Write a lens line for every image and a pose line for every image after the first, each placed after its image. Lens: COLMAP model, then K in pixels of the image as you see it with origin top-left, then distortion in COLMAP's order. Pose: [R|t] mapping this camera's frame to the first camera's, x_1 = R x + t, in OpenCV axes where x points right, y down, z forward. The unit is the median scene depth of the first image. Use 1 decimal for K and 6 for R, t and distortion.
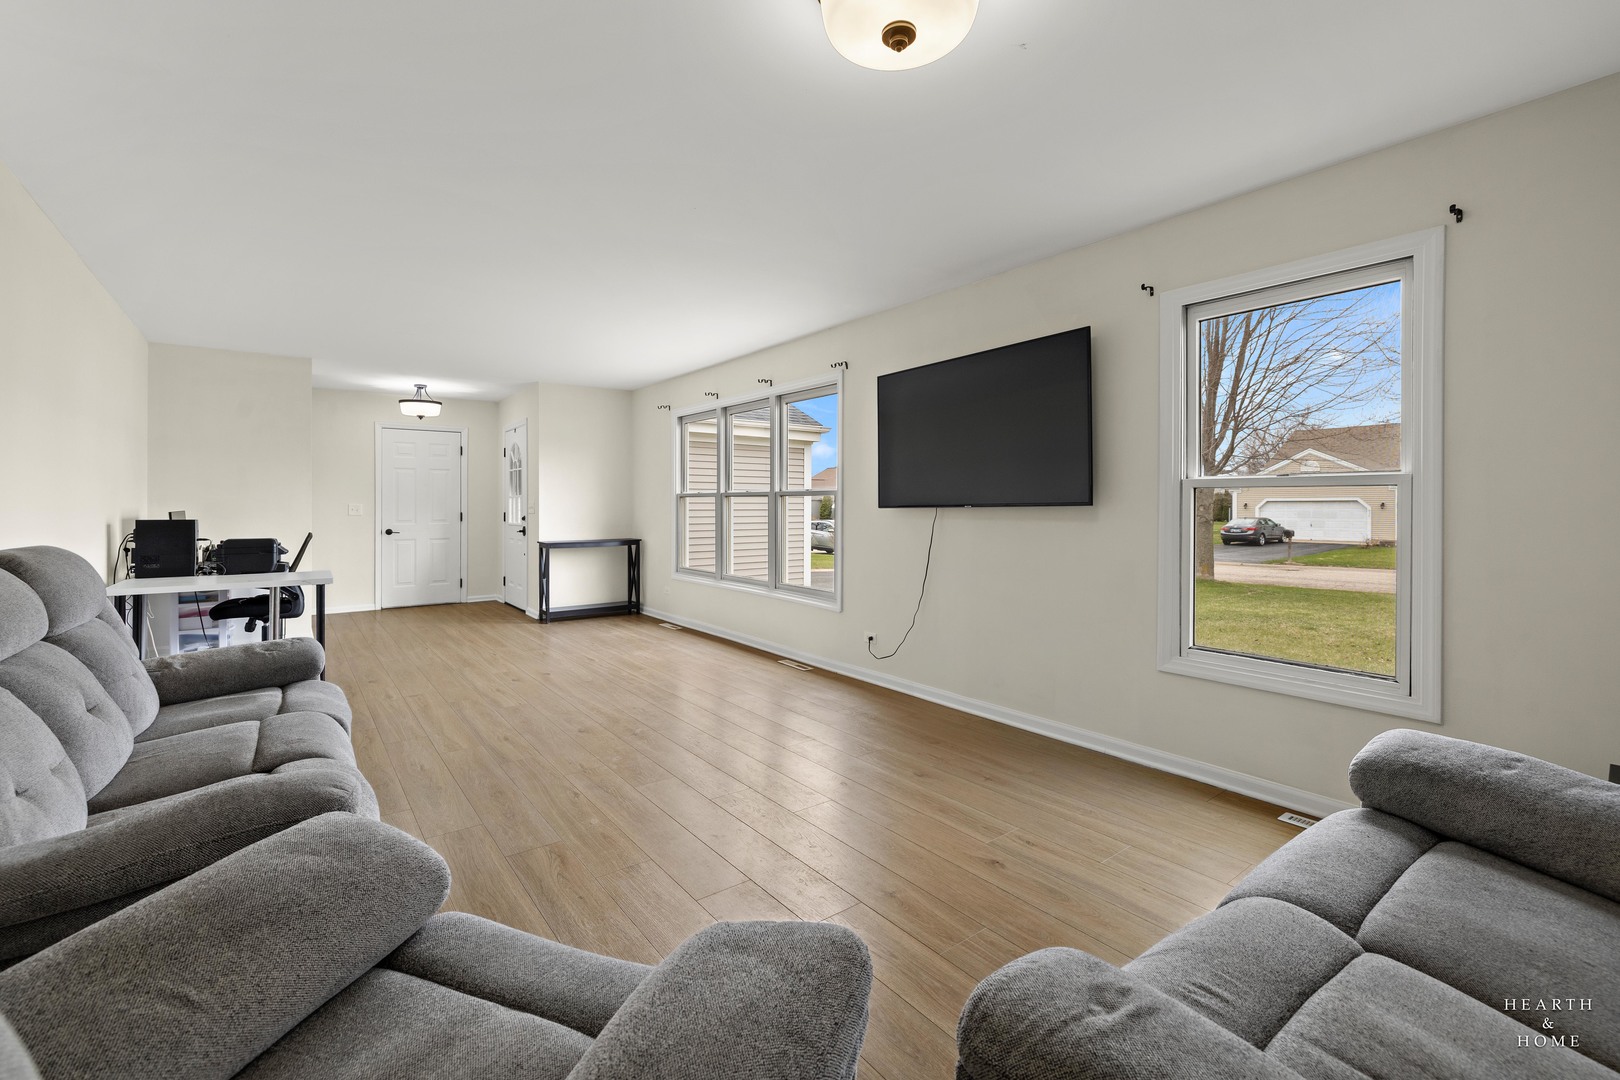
lens RADIAL K [[689.1, 0, 809.5], [0, 689.1, 531.7], [0, 0, 1]] dist [0.001091, 0.000604]
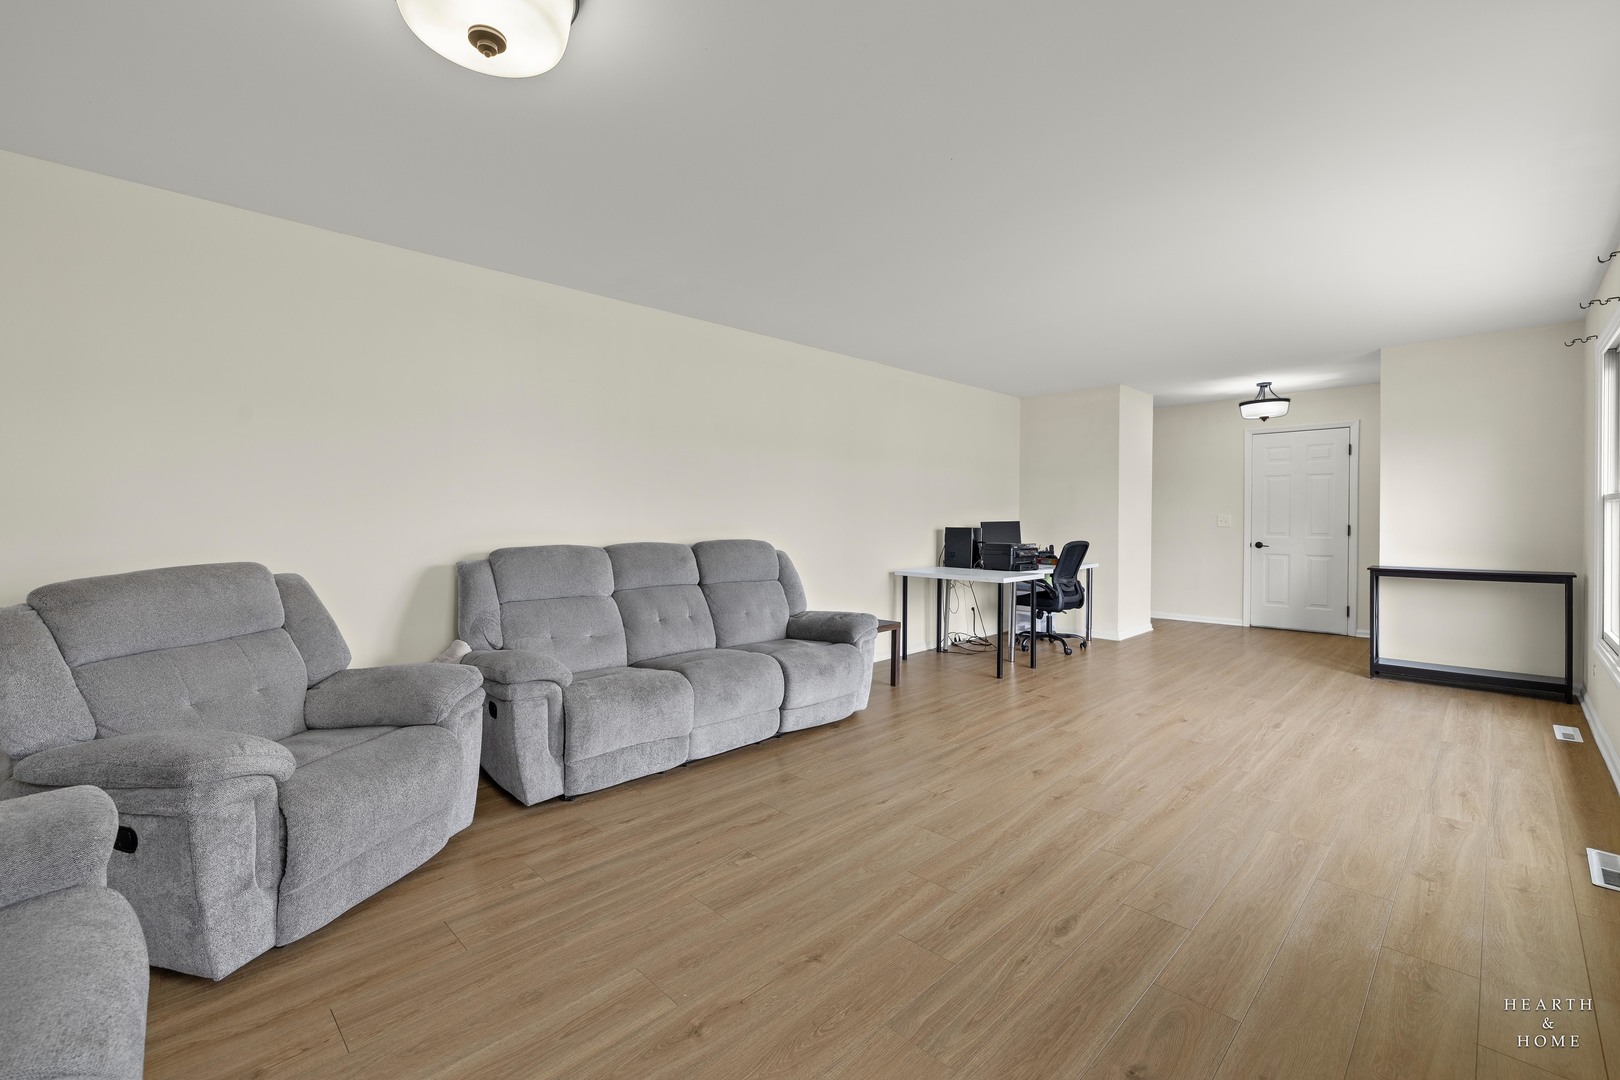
lens RADIAL K [[689.1, 0, 800.2], [0, 689.1, 523.1], [0, 0, 1]] dist [0.001091, 0.000604]
pose [[0.120348, 0.006686, -0.992709, 0.364240], [-0.034177, 0.999412, 0.002588, -0.015940], [0.992143, 0.033617, 0.120505, 0.414827]]
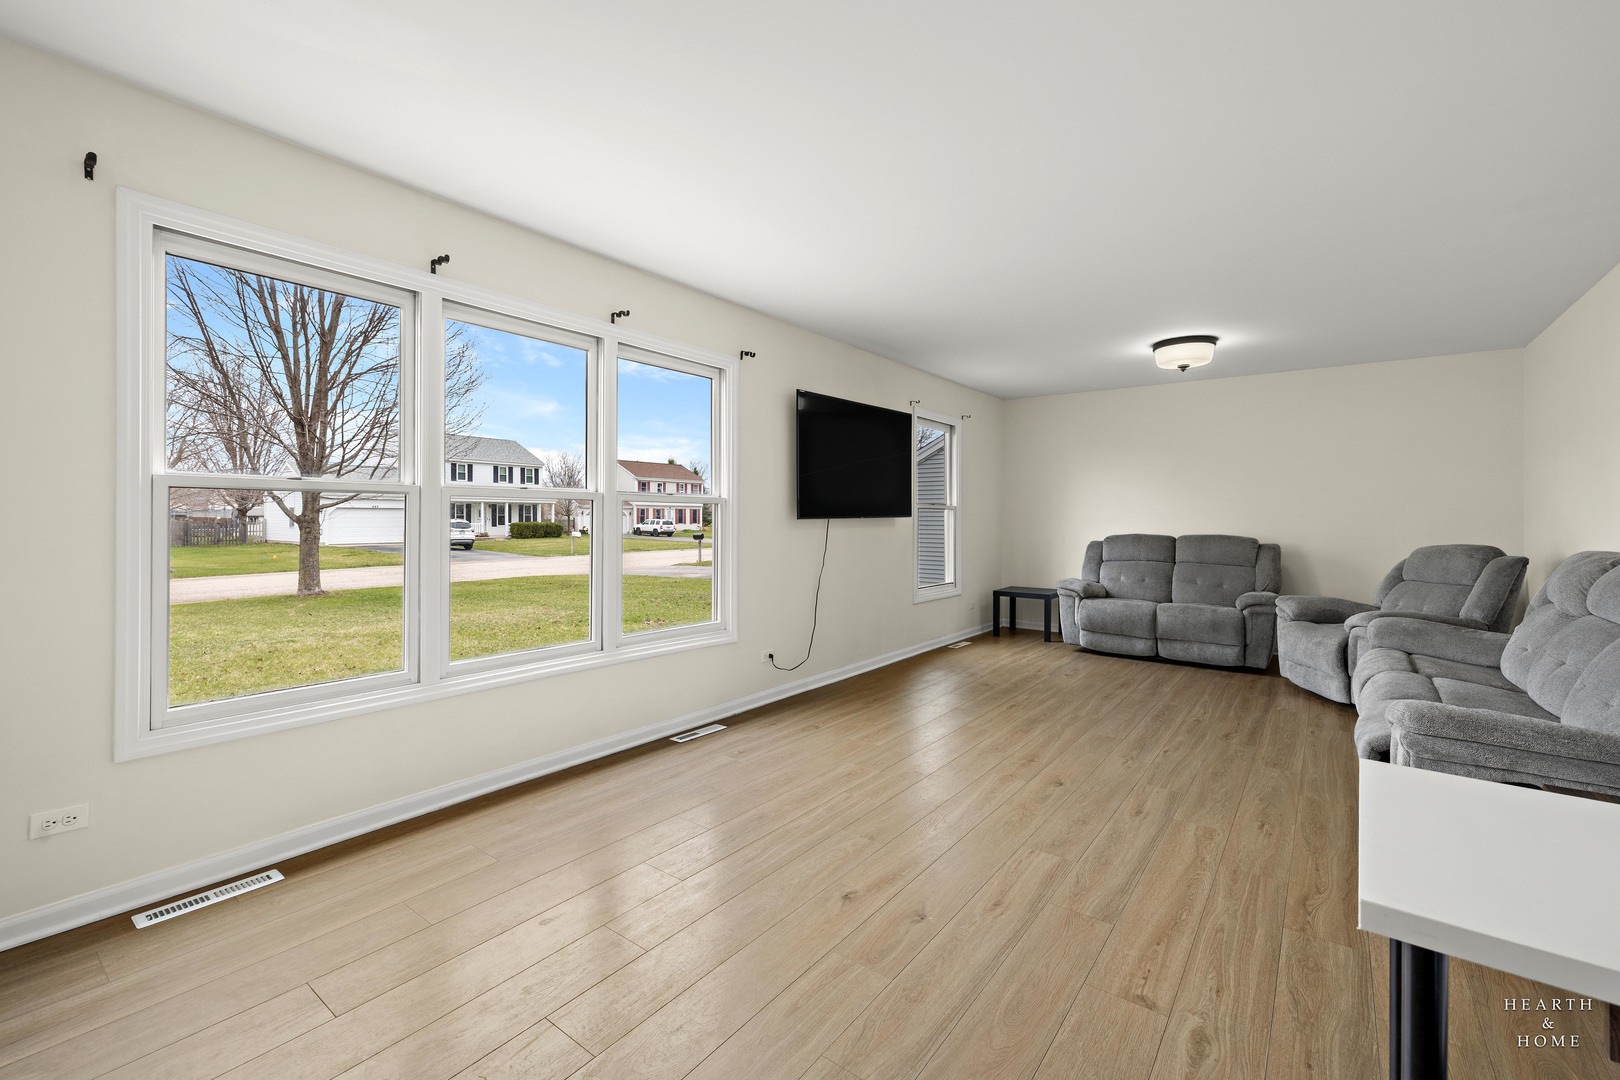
lens RADIAL K [[689.1, 0, 809.2], [0, 689.1, 527.4], [0, 0, 1]] dist [0.001091, 0.000604]
pose [[-0.262594, -0.021089, 0.964676, -0.757716], [0.028458, 0.999157, 0.029590, -0.043065], [-0.964487, 0.035223, -0.261773, 1.076615]]
